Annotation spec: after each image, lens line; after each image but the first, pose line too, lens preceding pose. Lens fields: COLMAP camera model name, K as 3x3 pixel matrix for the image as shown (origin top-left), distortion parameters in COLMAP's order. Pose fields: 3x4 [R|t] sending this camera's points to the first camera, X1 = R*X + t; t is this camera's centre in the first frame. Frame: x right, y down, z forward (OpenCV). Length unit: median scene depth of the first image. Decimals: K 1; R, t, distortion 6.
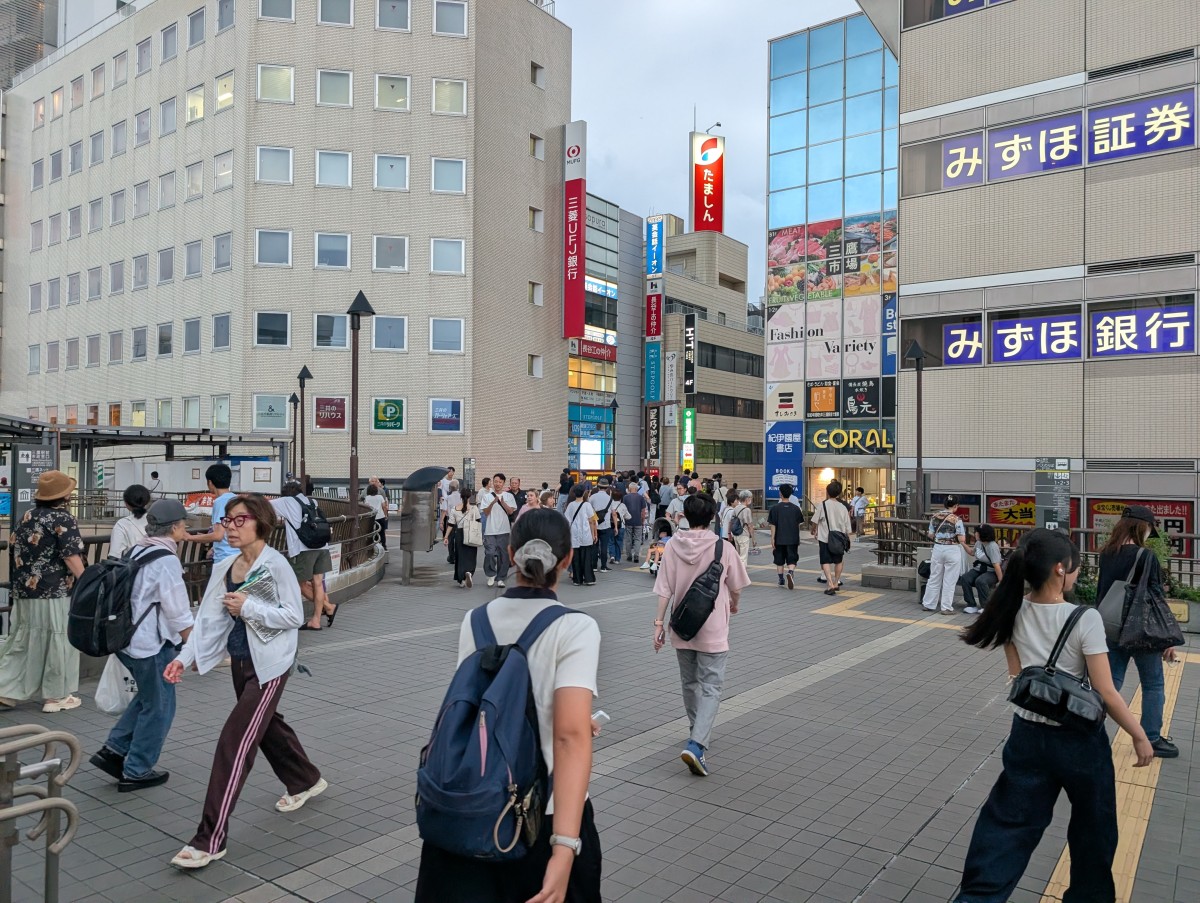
lens RADIAL K [[884.2, 0, 600.0], [0, 884.2, 451.5], [0, 0, 1]] dist [0.059157, -0.090613]
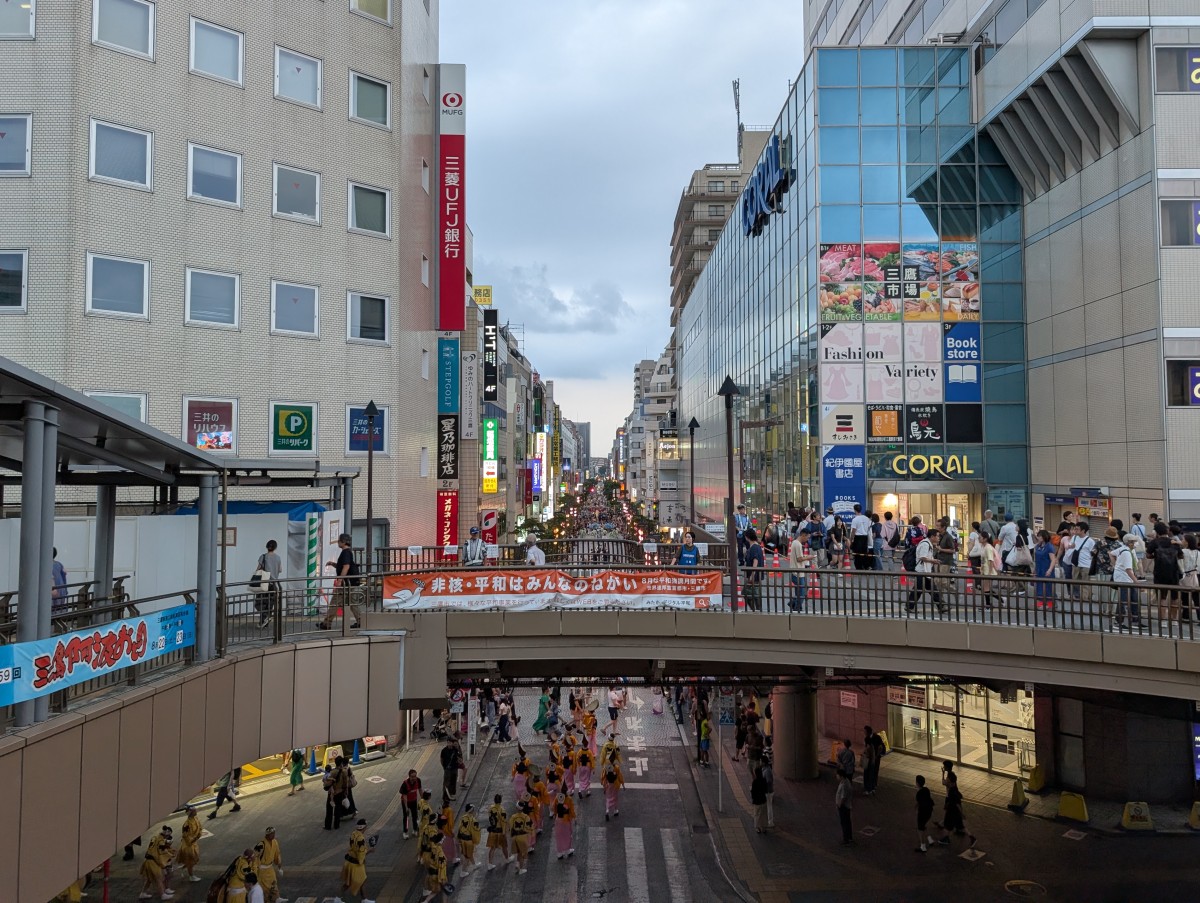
lens RADIAL K [[947.6, 0, 602.9], [0, 947.6, 419.9], [0, 0, 1]] dist [0.066898, -0.111358]
pose [[0.798151, 0.017161, 0.602213, -0.620572], [0.003728, 0.999434, -0.033422, -0.028360], [-0.602446, 0.028921, 0.797636, 0.344341]]
